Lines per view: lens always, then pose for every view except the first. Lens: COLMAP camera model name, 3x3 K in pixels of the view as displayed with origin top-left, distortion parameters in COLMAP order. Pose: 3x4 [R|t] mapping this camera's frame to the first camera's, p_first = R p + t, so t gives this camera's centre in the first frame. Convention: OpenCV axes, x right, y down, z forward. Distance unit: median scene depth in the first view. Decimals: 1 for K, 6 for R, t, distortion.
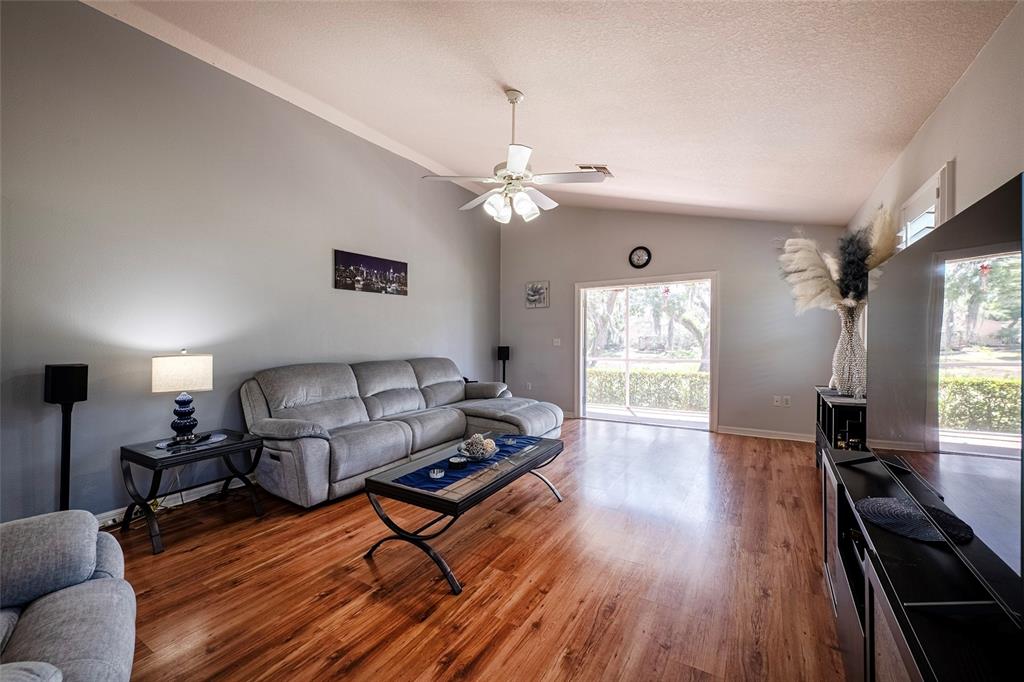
lens RADIAL K [[410.9, 0, 510.3], [0, 410.9, 343.0], [0, 0, 1]] dist [0.001324, 0.000136]
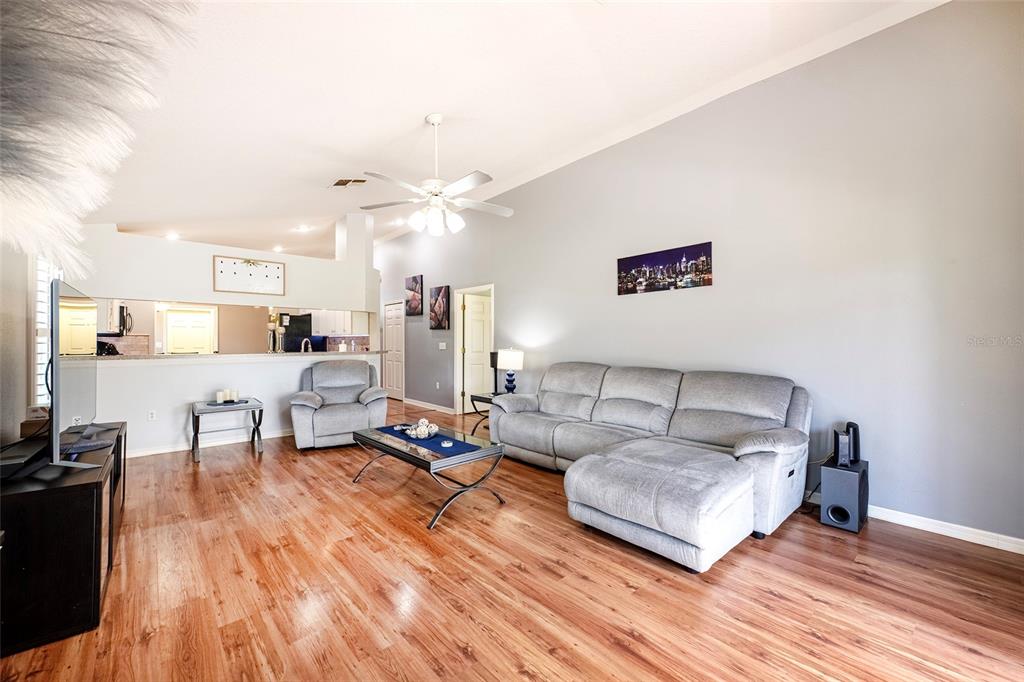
lens RADIAL K [[405.6, 0, 512.0], [0, 405.6, 341.0], [0, 0, 1]] dist [-0.003031, -0.000174]
pose [[-0.285175, 0.011508, -0.958406, 0.647433], [-0.010404, 0.999832, 0.015101, -0.025942], [0.958419, 0.014278, -0.285008, 1.009131]]
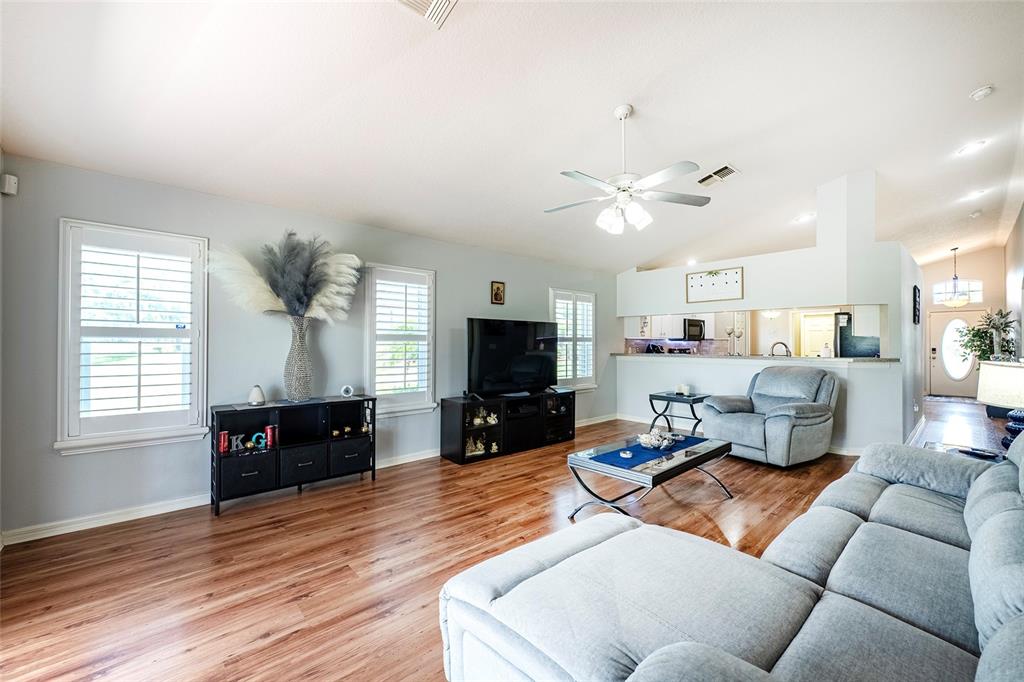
lens RADIAL K [[412.7, 0, 517.0], [0, 412.7, 337.9], [0, 0, 1]] dist [0.001345, 0.000089]
pose [[-0.961923, 0.008601, 0.273184, -0.014066], [0.009242, 0.999957, 0.001060, -0.026783], [-0.273163, 0.003544, -0.961961, 1.396537]]
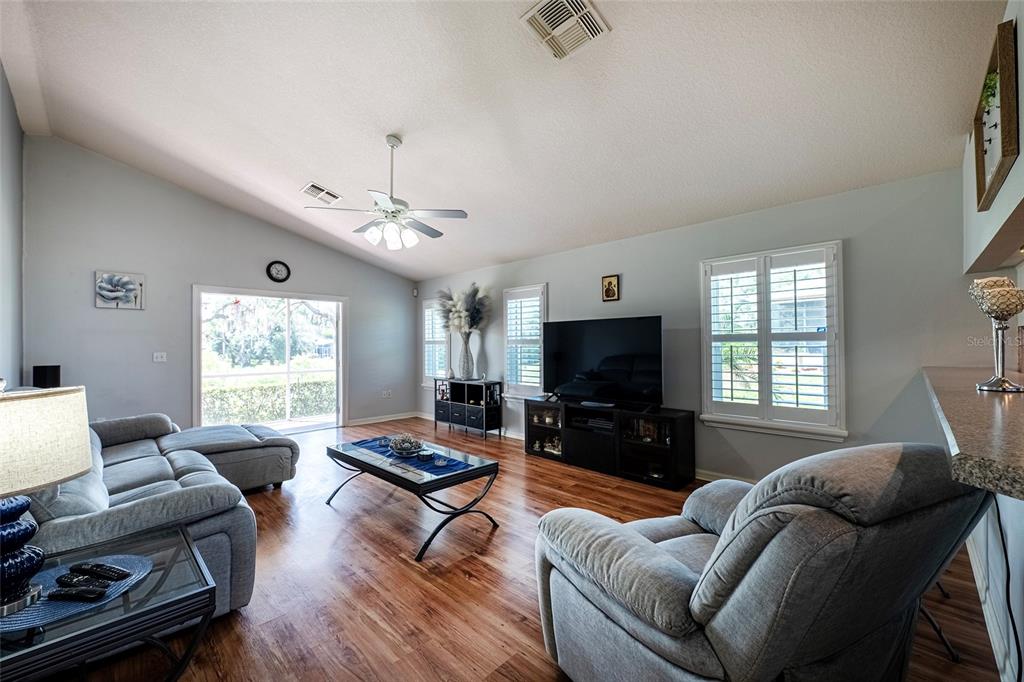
lens RADIAL K [[408.5, 0, 512.0], [0, 408.5, 341.0], [0, 0, 1]] dist [-0.000459, -0.000205]
pose [[0.217845, 0.022042, 0.975735, -0.702477], [0.018589, 0.999470, -0.026728, 0.000998], [-0.975806, 0.023961, 0.217319, 0.287075]]
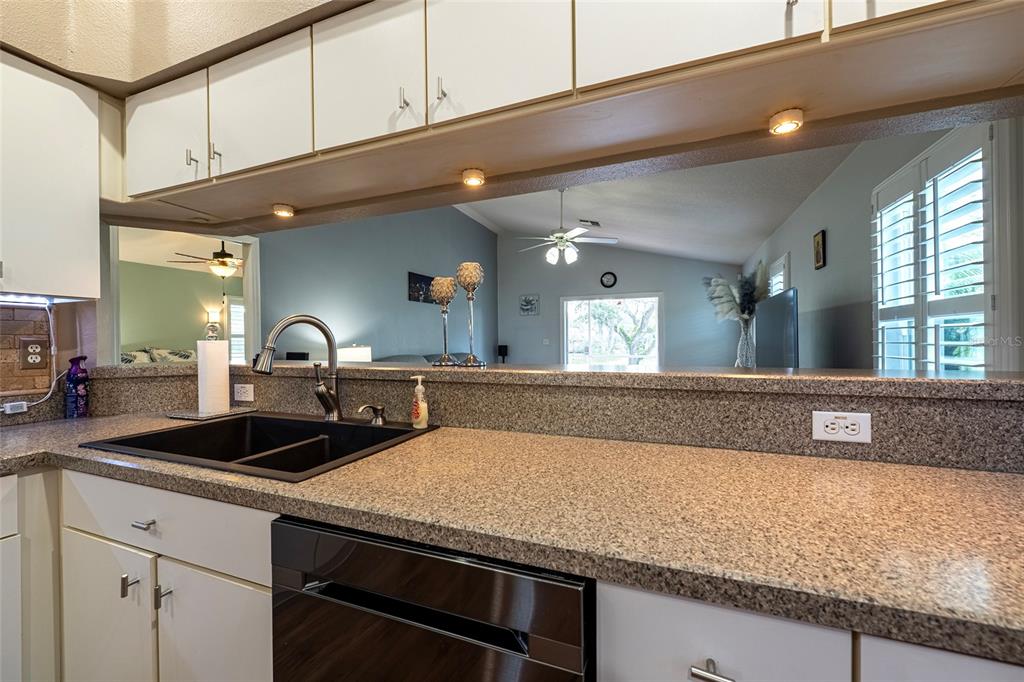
lens RADIAL K [[408.5, 0, 512.0], [0, 408.5, 341.0], [0, 0, 1]] dist [-0.000459, -0.000205]
pose [[0.983425, 0.000273, 0.181316, -0.328145], [0.002375, 0.999894, -0.014386, 0.020006], [-0.181301, 0.014578, 0.983320, -0.369272]]
